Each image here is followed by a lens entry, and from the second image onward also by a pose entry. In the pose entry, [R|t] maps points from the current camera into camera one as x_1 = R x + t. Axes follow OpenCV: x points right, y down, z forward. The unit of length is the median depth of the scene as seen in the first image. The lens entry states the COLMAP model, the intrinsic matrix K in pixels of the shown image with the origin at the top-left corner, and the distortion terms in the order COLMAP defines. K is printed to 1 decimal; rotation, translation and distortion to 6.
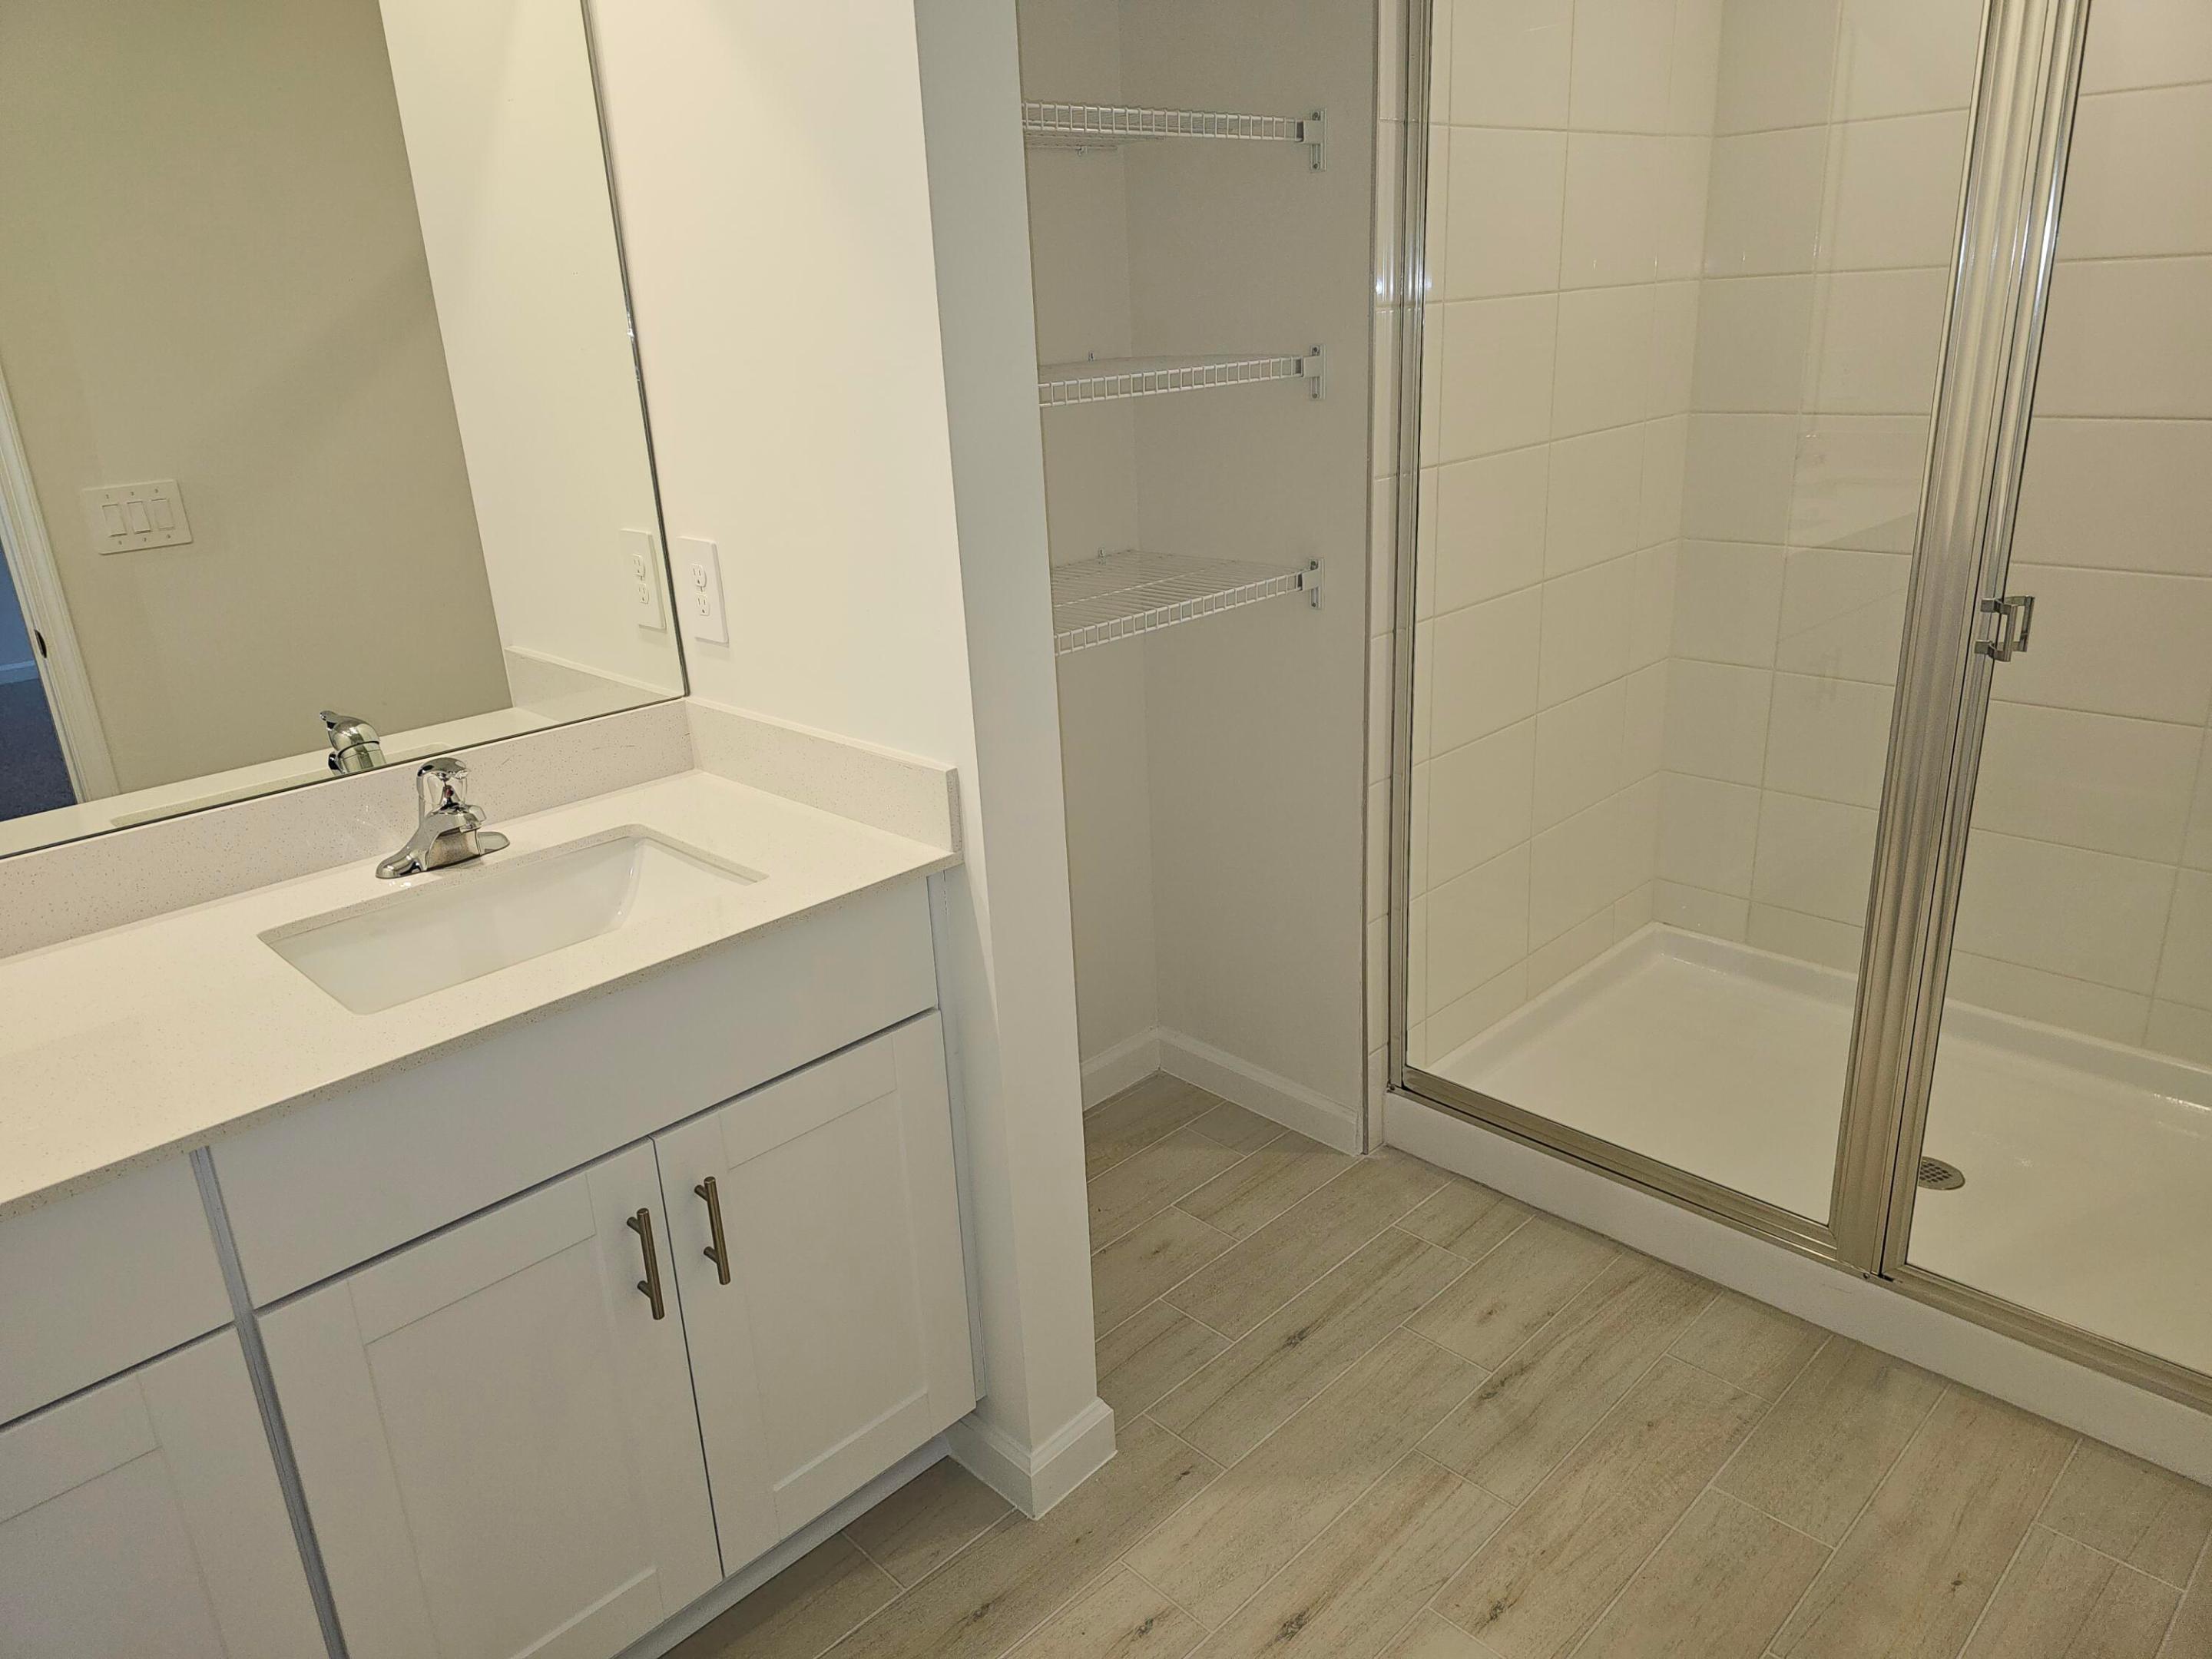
lens RADIAL K [[1493.5, 0, 1080.6], [0, 1493.5, 809.1], [0, 0, 1]] dist [0.052394, -0.050618]
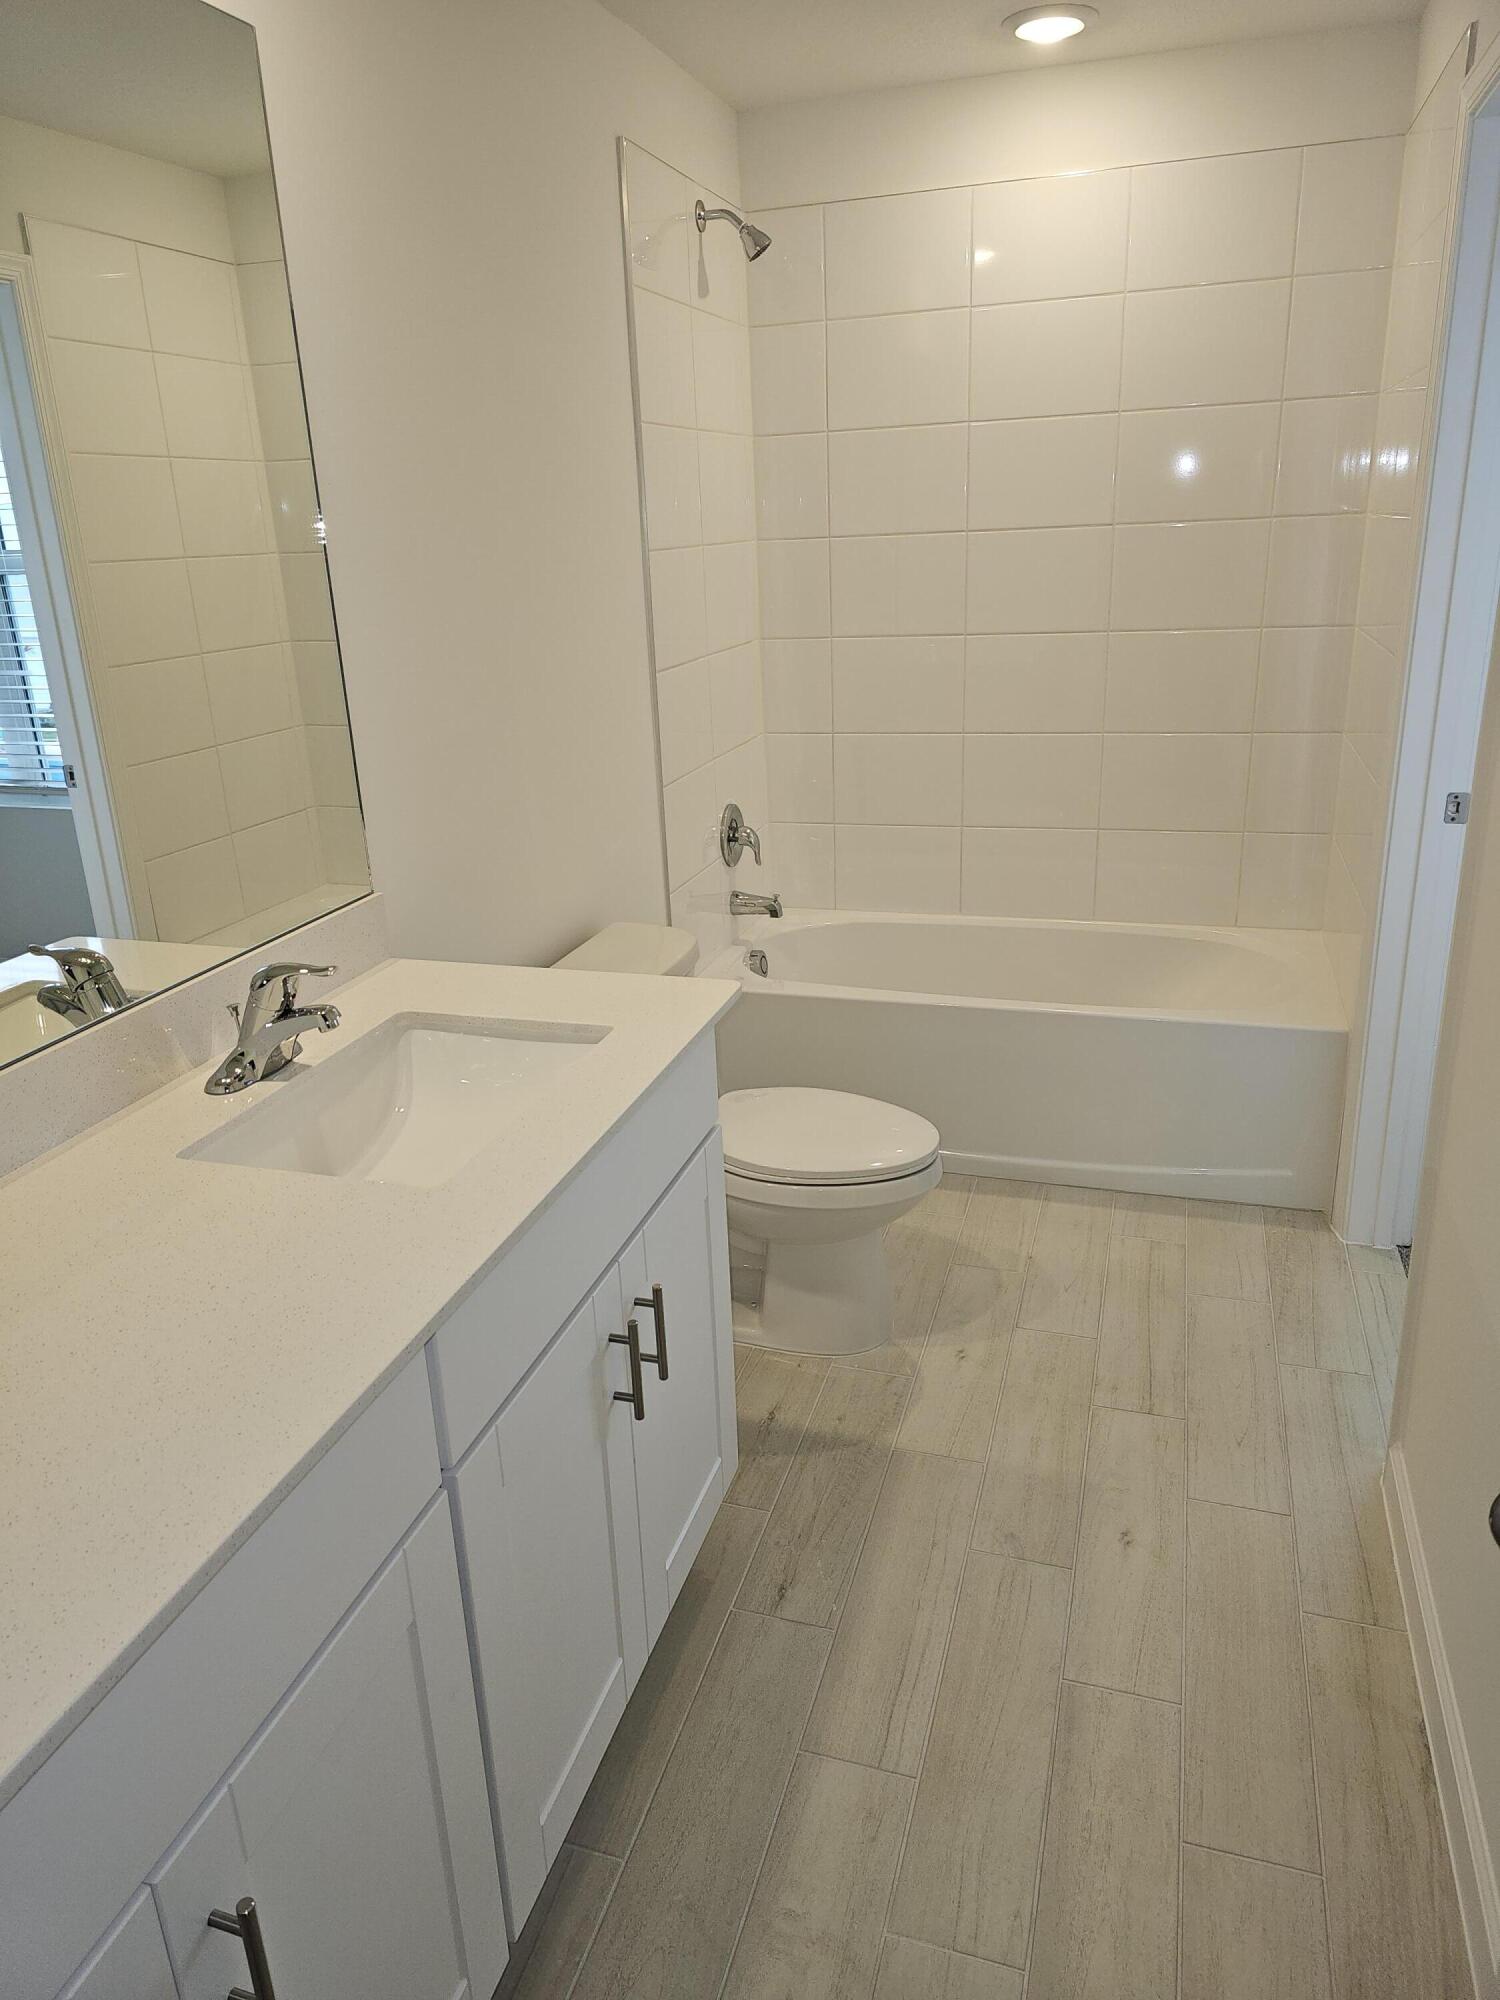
lens RADIAL K [[1350.3, 0, 730.9], [0, 1350.3, 987.4], [0, 0, 1]] dist [0.052394, -0.050618]
pose [[0.860738, -0.144115, 0.488222, -0.528856], [0.147867, 0.988518, 0.031104, -0.001735], [-0.487099, 0.045419, 0.872165, 0.056371]]
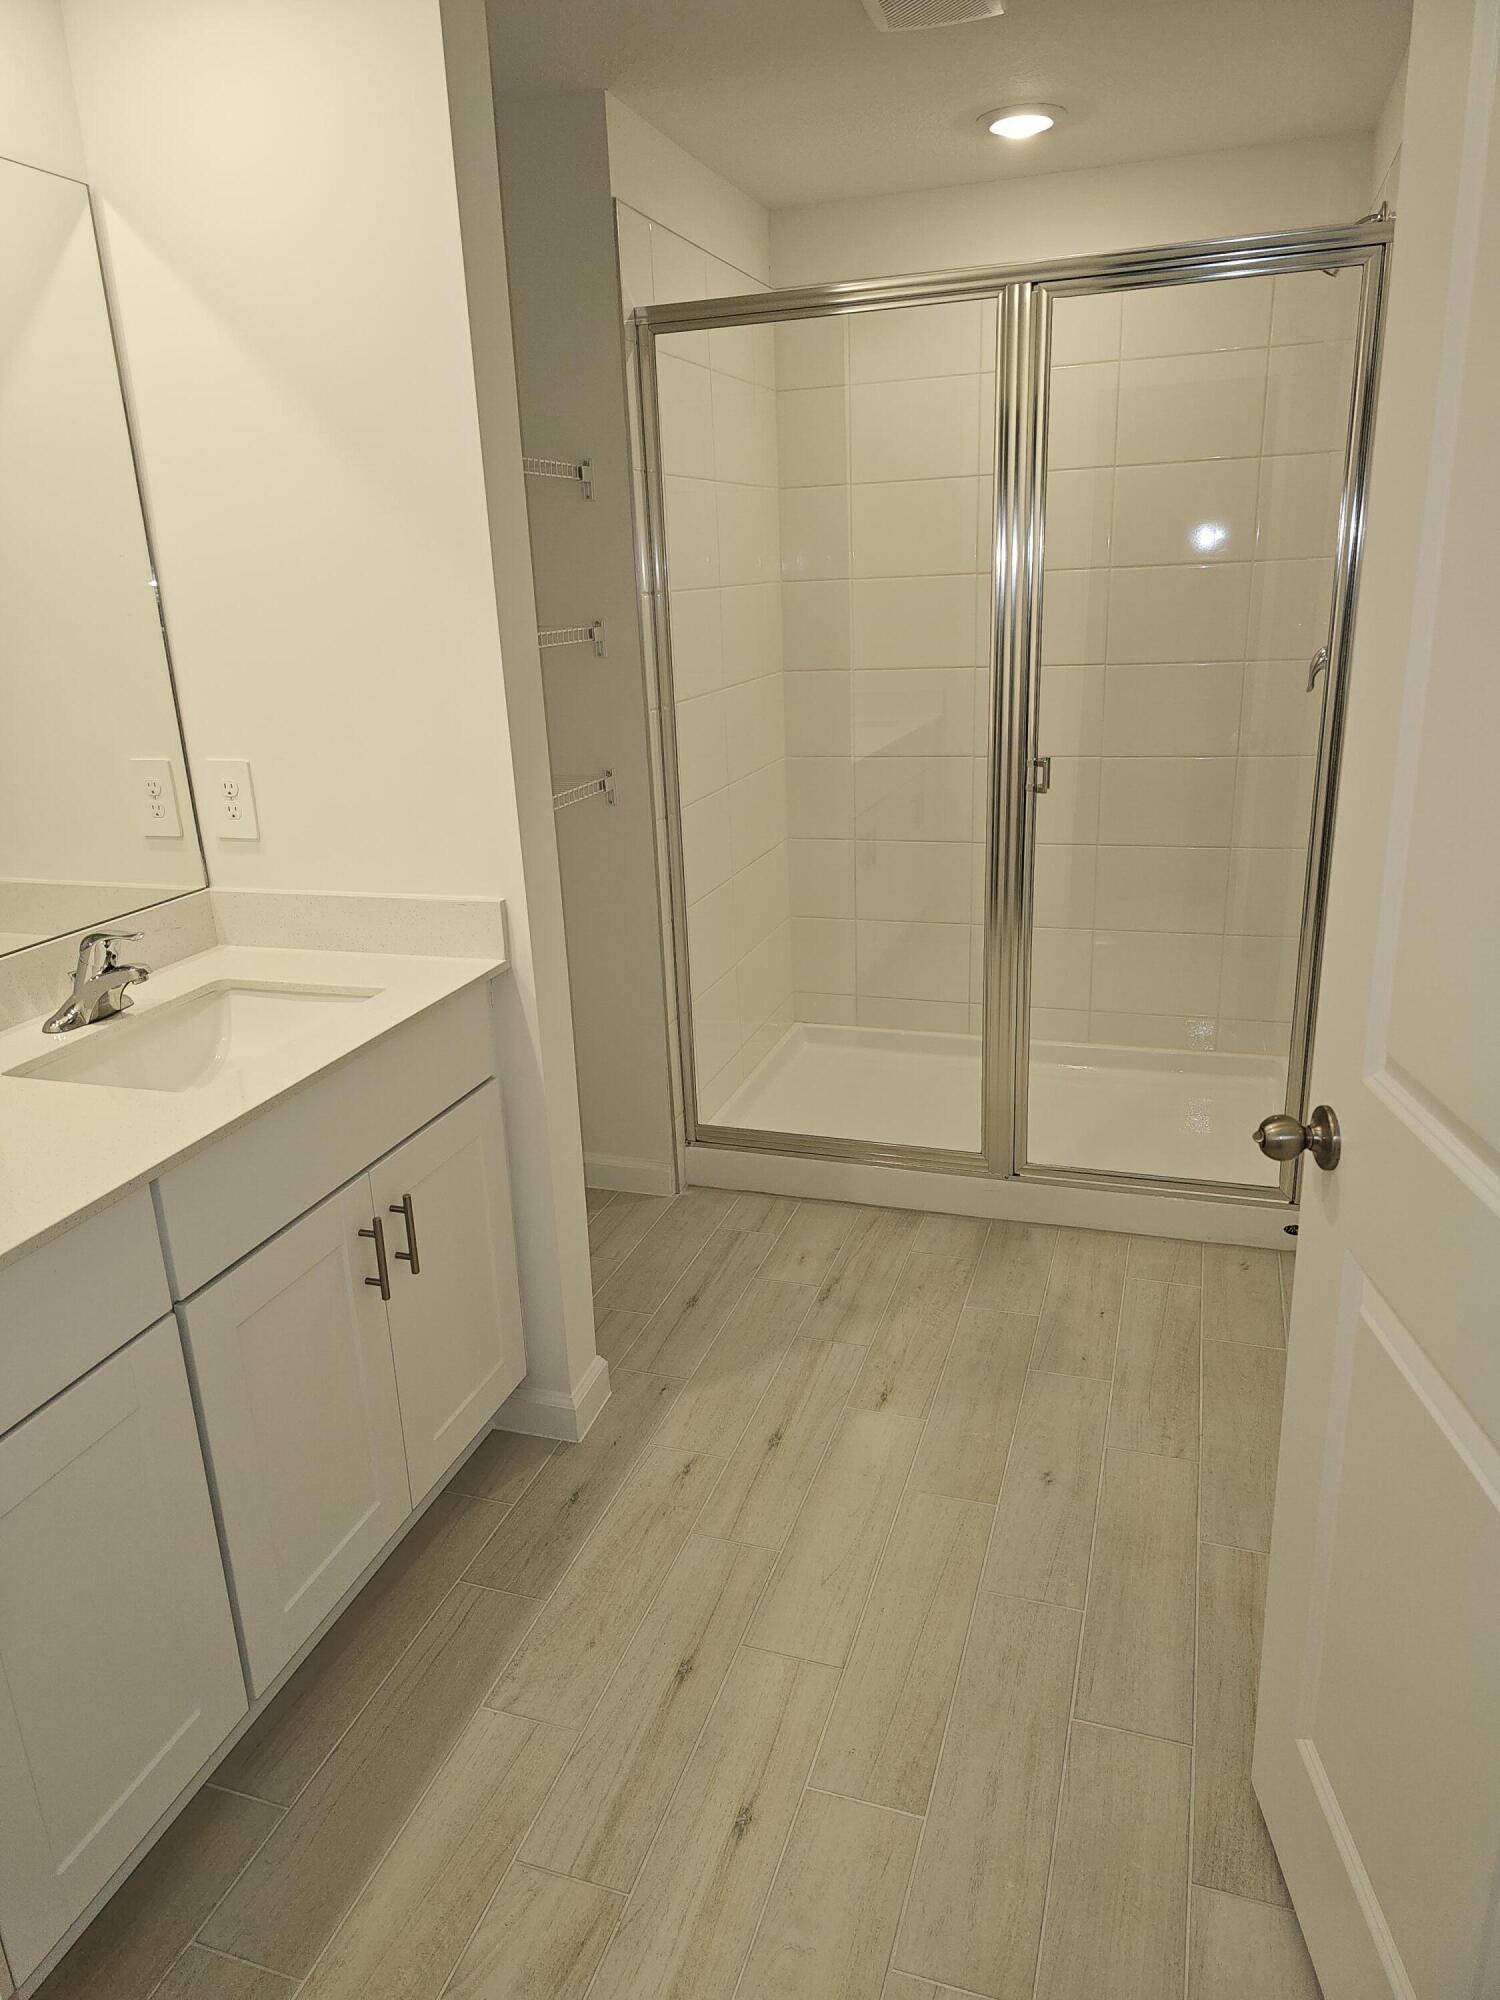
lens RADIAL K [[1350.3, 0, 745.6], [0, 1350.3, 993.8], [0, 0, 1]] dist [0.052394, -0.050618]
pose [[0.882450, -0.120066, 0.454825, -0.412845], [0.140820, 0.989964, -0.011885, 0.094415], [-0.448834, 0.074536, 0.890501, -0.222379]]
